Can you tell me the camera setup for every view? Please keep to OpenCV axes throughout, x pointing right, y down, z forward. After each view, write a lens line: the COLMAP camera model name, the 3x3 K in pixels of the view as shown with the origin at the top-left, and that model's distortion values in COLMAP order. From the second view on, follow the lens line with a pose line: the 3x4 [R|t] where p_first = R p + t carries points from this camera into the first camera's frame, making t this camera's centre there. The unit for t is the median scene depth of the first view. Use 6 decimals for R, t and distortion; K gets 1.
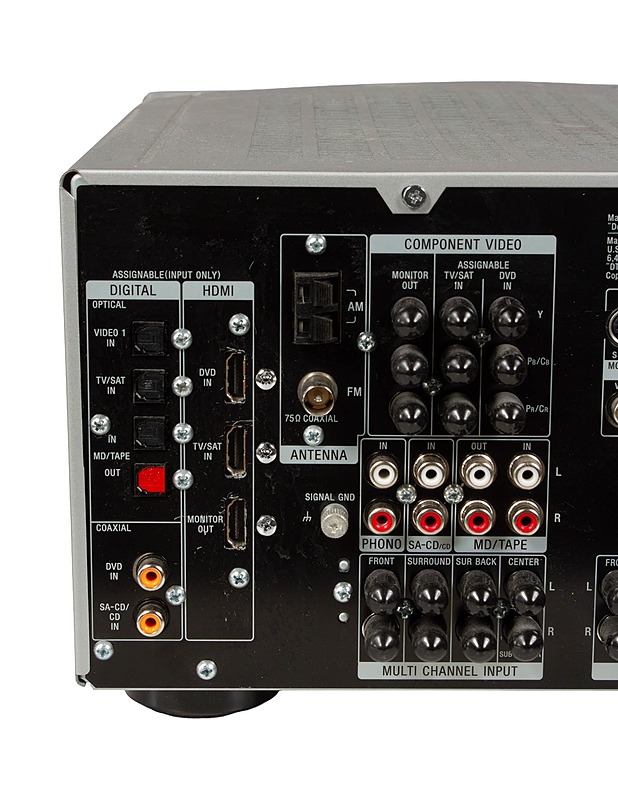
lens RADIAL K [[2439.7, 0, 309.9], [0, 2439.7, 403.9], [0, 0, 1]] dist [-0.016477, 0.000000]
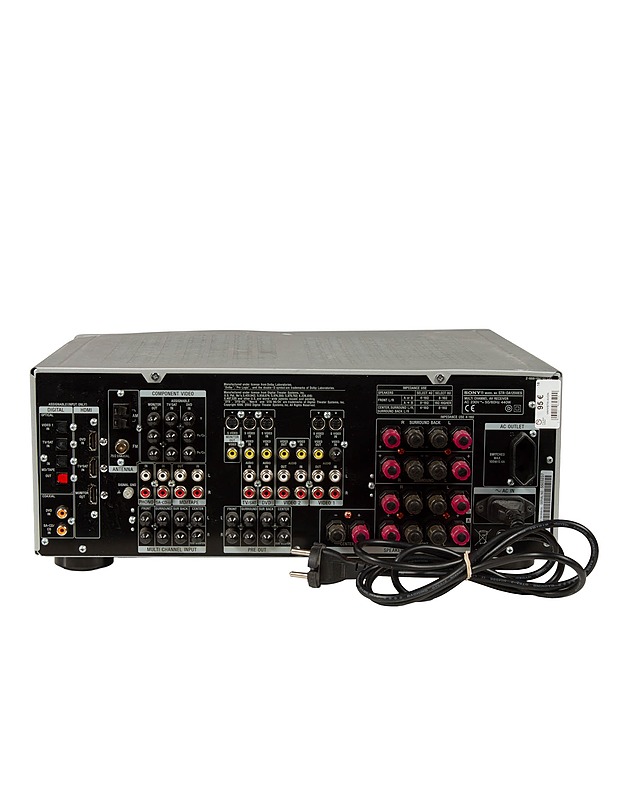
lens RADIAL K [[1949.5, 0, 262.6], [0, 1949.5, 415.7], [0, 0, 1]] dist [0.170944, 0.000000]
pose [[1.000000, -0.000358, -0.000881, 0.165186], [0.000291, 0.997176, -0.075095, 0.127217], [0.000905, 0.075094, 0.997176, -1.225874]]
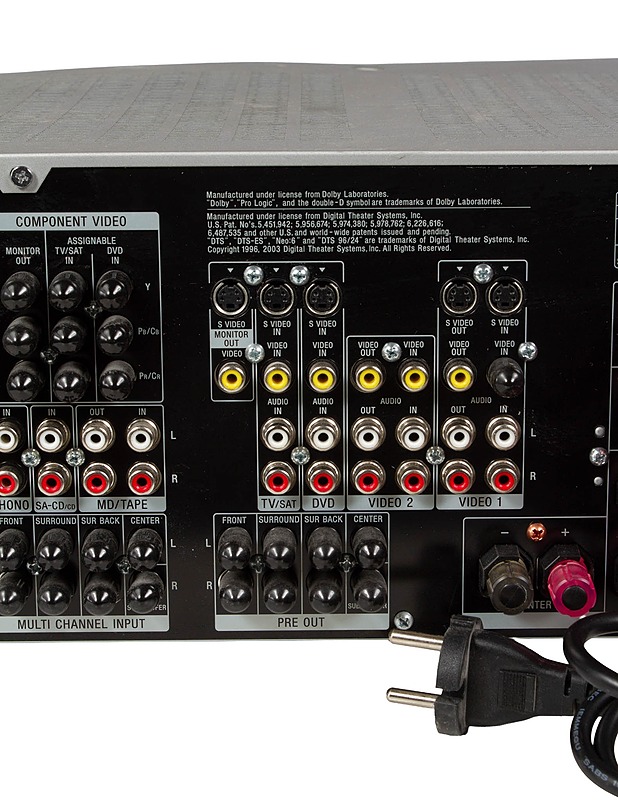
lens RADIAL K [[2298.7, 0, 306.2], [0, 2298.7, 403.3], [0, 0, 1]] dist [0.117369, 0.000000]
pose [[0.999880, -0.011096, -0.010827, 0.171263], [0.011245, 0.999841, 0.013848, 0.000783], [0.010672, -0.013968, 0.999845, 0.000655]]
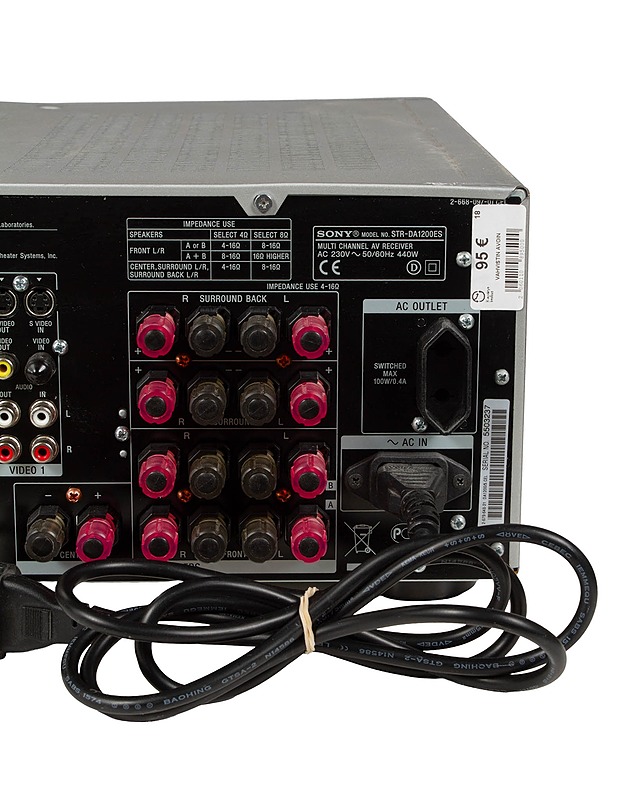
lens RADIAL K [[1875.4, 0, 311.7], [0, 1875.4, 396.1], [0, 0, 1]] dist [0.013999, 0.000000]
pose [[0.999956, -0.003745, -0.008596, 0.398010], [0.003896, 0.999838, 0.017570, 0.002049], [0.008529, -0.017603, 0.999809, 0.004687]]
